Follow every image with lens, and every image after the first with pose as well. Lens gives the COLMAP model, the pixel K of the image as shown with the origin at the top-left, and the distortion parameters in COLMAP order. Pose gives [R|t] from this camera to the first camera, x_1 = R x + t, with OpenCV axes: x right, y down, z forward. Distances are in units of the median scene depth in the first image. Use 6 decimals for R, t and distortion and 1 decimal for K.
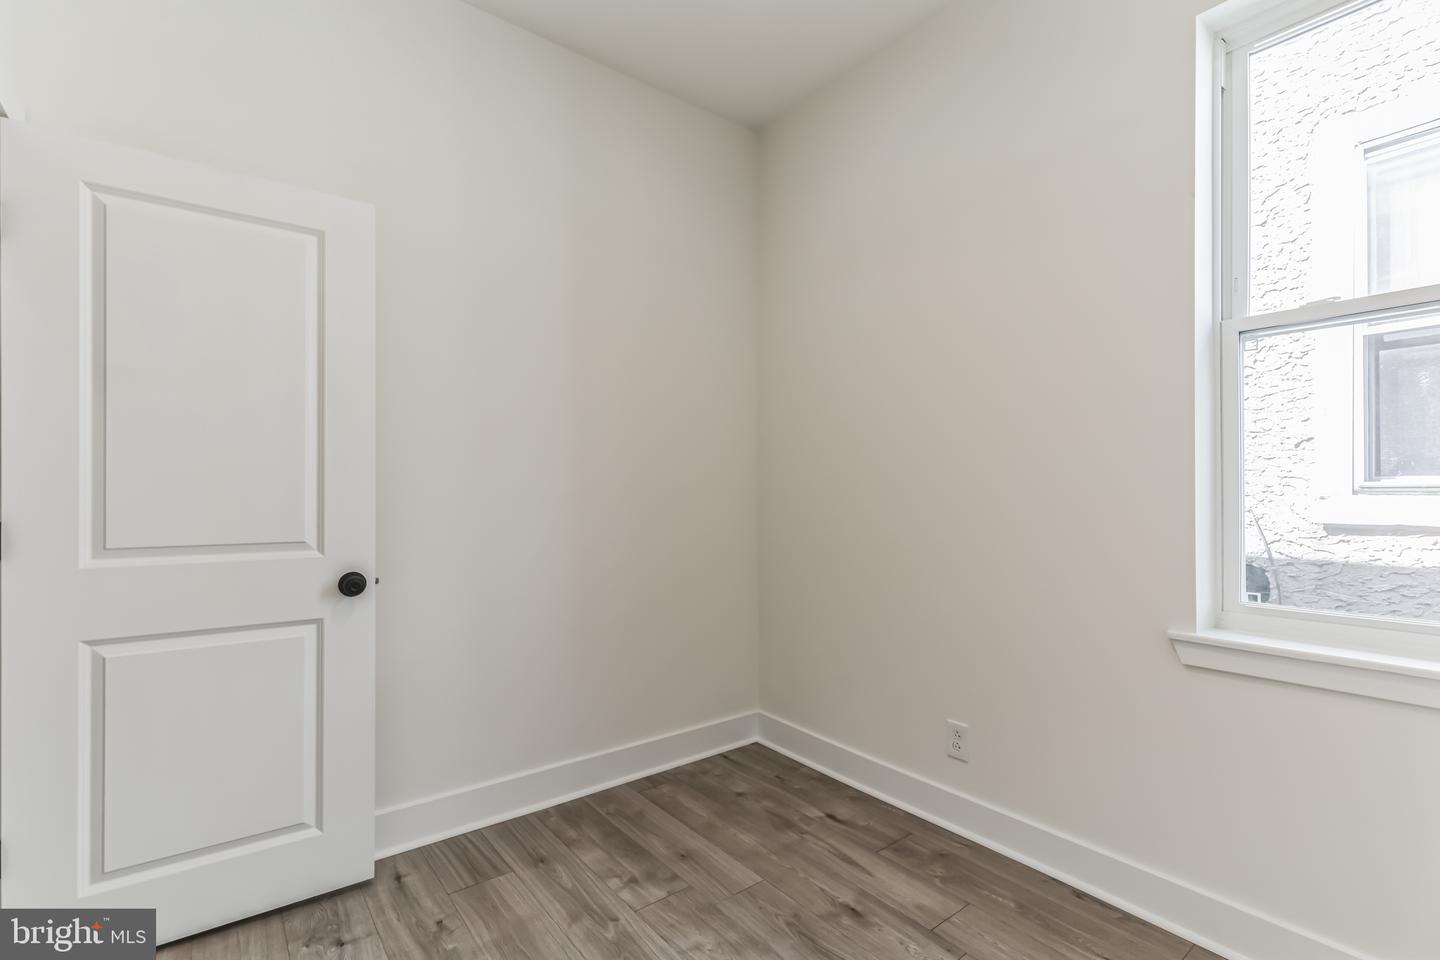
lens RADIAL K [[651.5, 0, 725.2], [0, 651.5, 486.7], [0, 0, 1]] dist [0.006127, 0.000454]
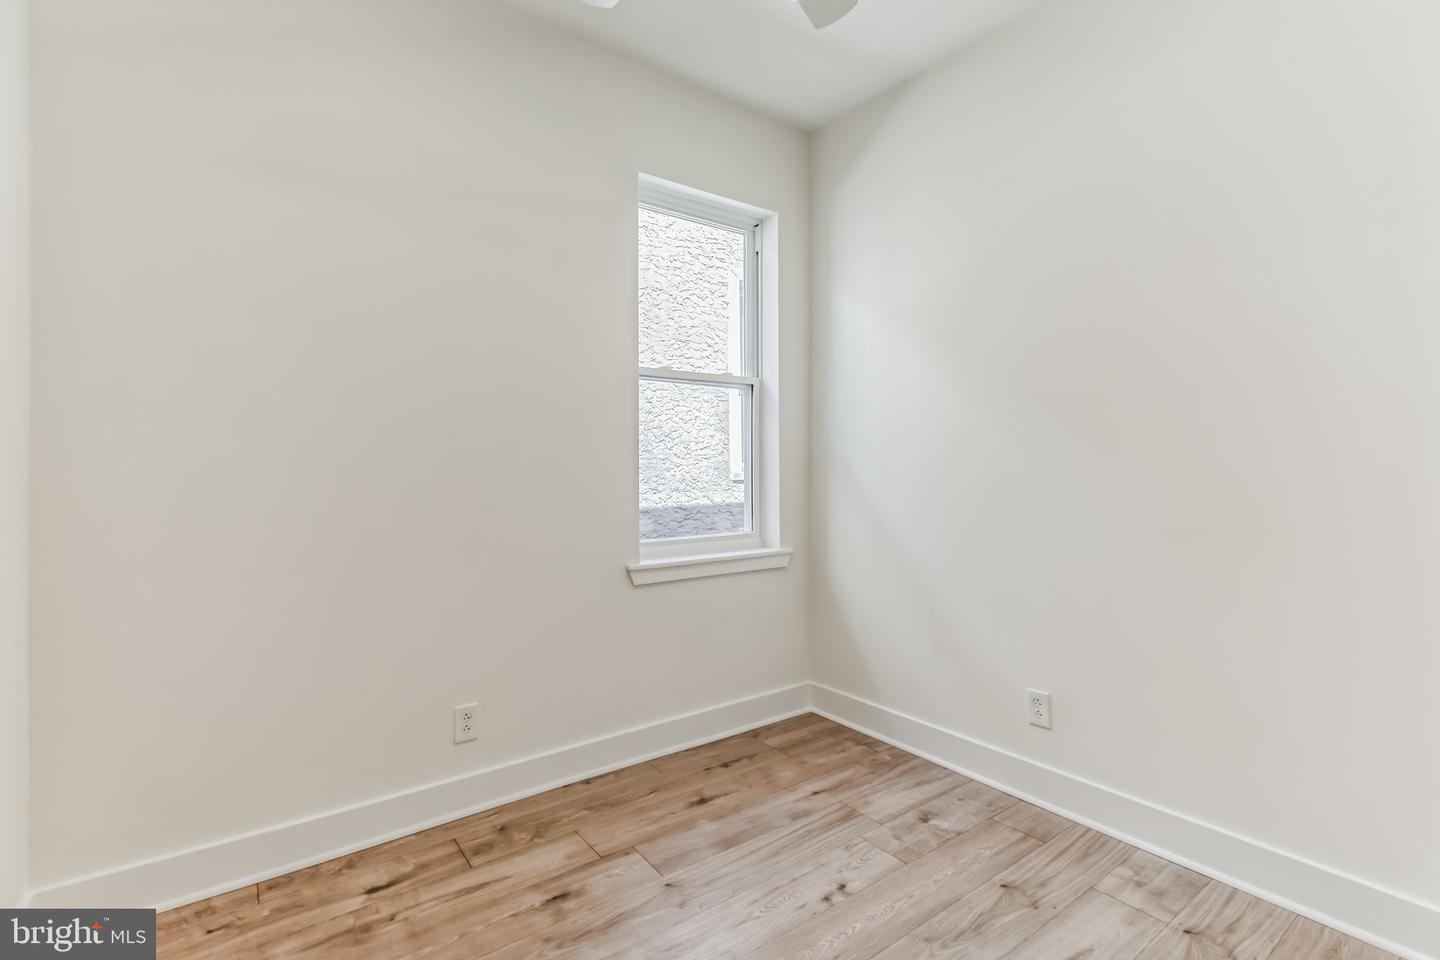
lens RADIAL K [[651.5, 0, 725.6], [0, 651.5, 474.2], [0, 0, 1]] dist [0.006127, 0.000454]
pose [[0.031096, -0.005147, 0.999503, -0.724475], [-0.002733, 0.999983, 0.005235, 0.003931], [-0.999513, -0.002894, 0.031082, 0.667972]]
